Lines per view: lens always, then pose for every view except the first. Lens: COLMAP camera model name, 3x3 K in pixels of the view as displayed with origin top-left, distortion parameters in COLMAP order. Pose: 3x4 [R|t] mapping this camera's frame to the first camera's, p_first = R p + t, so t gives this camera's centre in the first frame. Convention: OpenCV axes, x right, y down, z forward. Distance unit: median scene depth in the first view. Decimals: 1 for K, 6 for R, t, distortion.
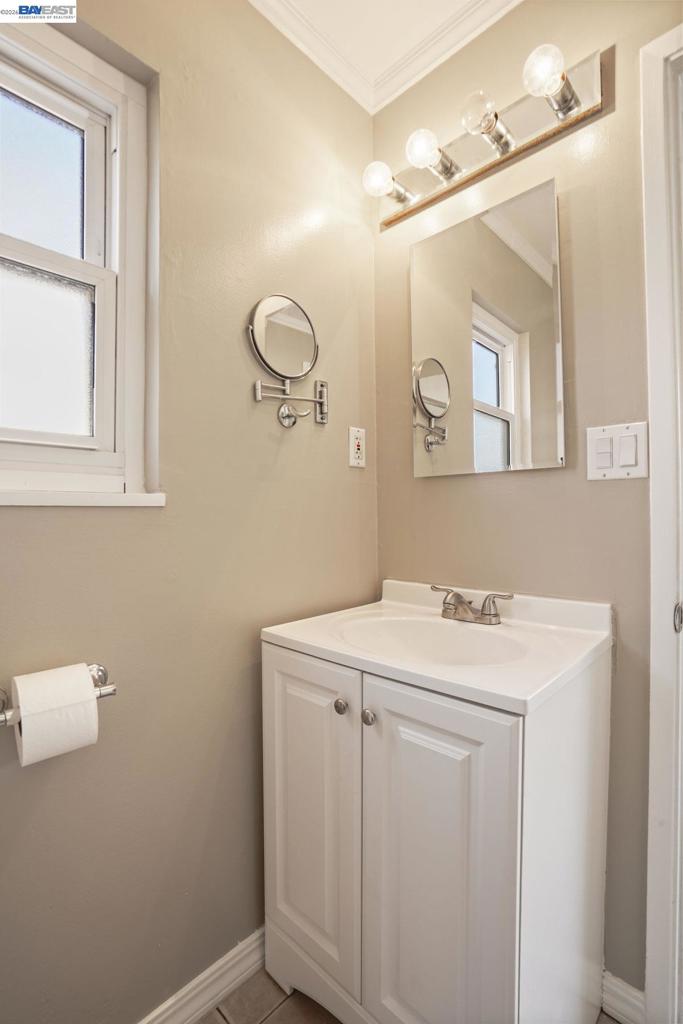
lens RADIAL K [[475.3, 0, 341.5], [0, 475.3, 512.0], [0, 0, 1]] dist [-0.059335, 0.020563]
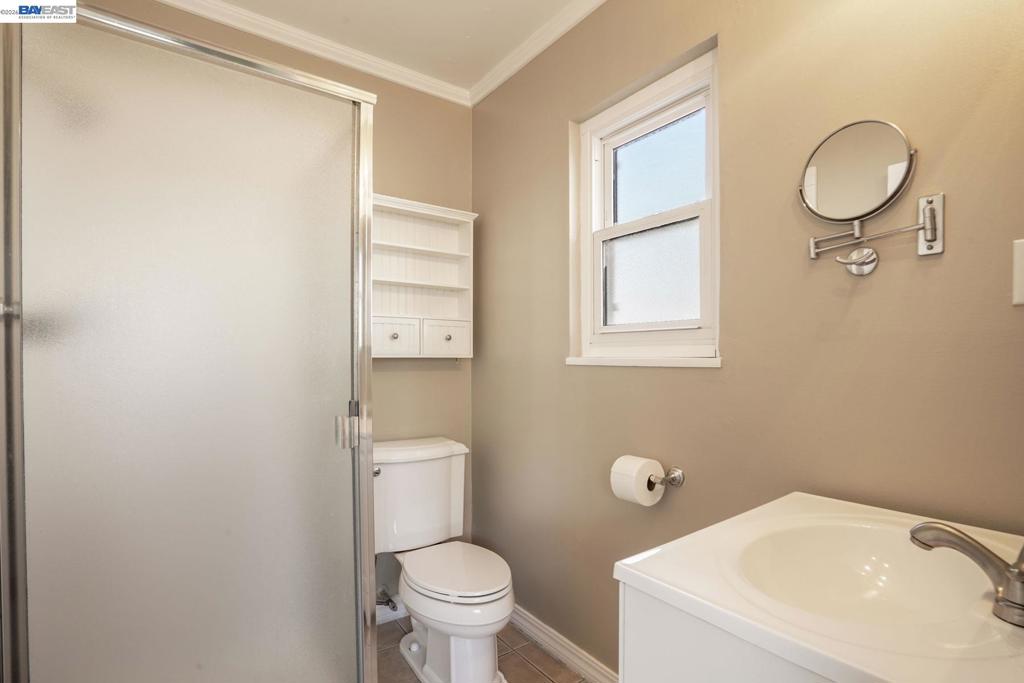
lens RADIAL K [[475.3, 0, 511.6], [0, 475.3, 346.2], [0, 0, 1]] dist [-0.059335, 0.020563]
pose [[-0.181925, -0.009408, -0.983267, 0.876394], [0.015204, 0.999808, -0.012379, -0.055239], [0.983195, -0.017202, -0.181747, 0.568581]]
